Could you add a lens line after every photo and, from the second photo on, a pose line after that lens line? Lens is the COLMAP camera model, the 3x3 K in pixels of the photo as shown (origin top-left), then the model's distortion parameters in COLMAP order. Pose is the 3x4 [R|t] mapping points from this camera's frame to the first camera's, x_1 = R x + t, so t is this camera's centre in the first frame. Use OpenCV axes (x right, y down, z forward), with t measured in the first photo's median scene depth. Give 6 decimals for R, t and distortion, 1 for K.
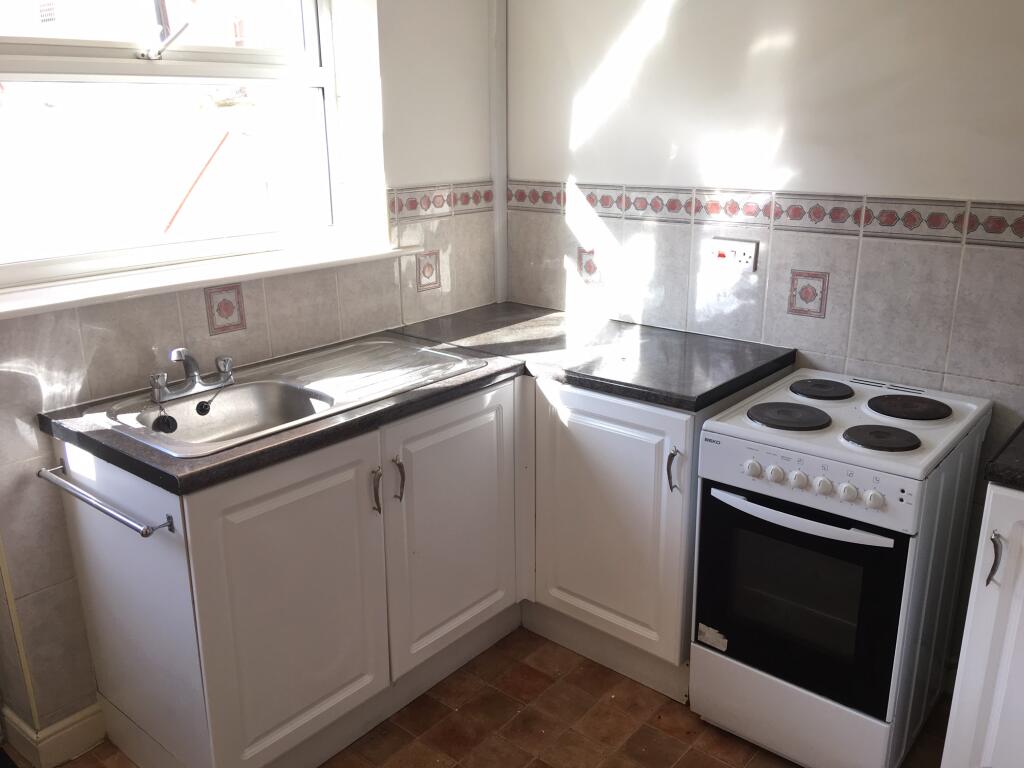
lens RADIAL K [[866.5, 0, 514.3], [0, 866.5, 388.7], [0, 0, 1]] dist [0.068177, -0.083710]
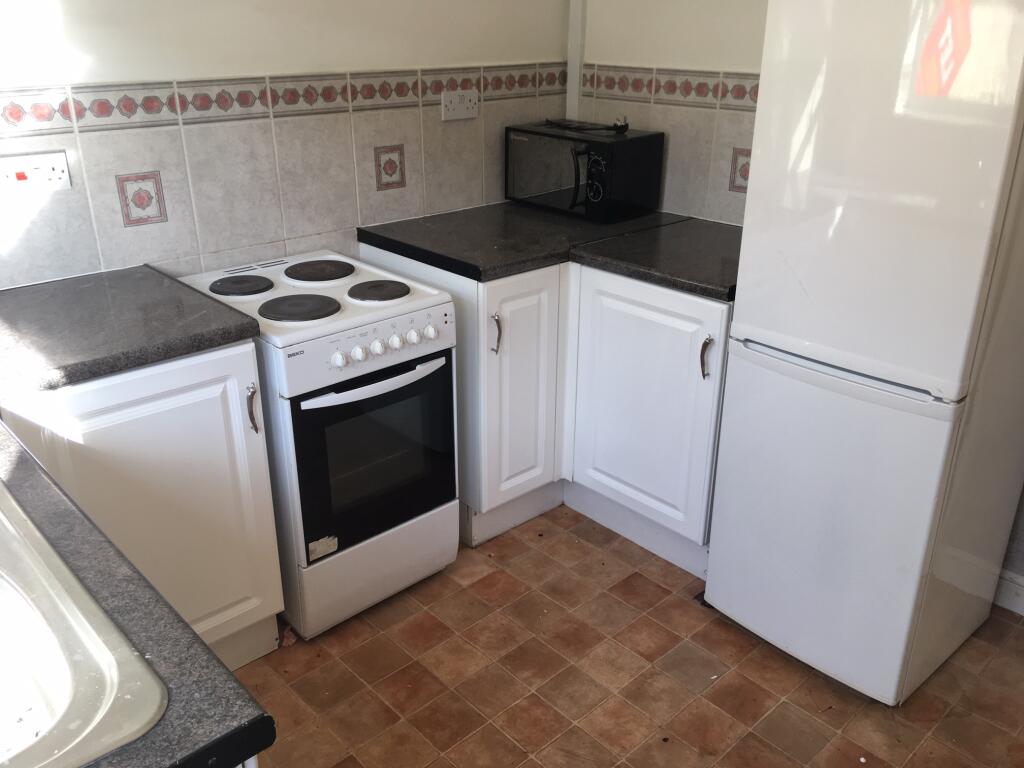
lens RADIAL K [[866.5, 0, 566.7], [0, 866.5, 396.0], [0, 0, 1]] dist [0.068177, -0.083710]
pose [[0.088627, -0.403814, 0.910538, -0.562332], [0.284075, 0.886418, 0.365466, -0.145047], [-0.954697, 0.226271, 0.193274, 0.491711]]
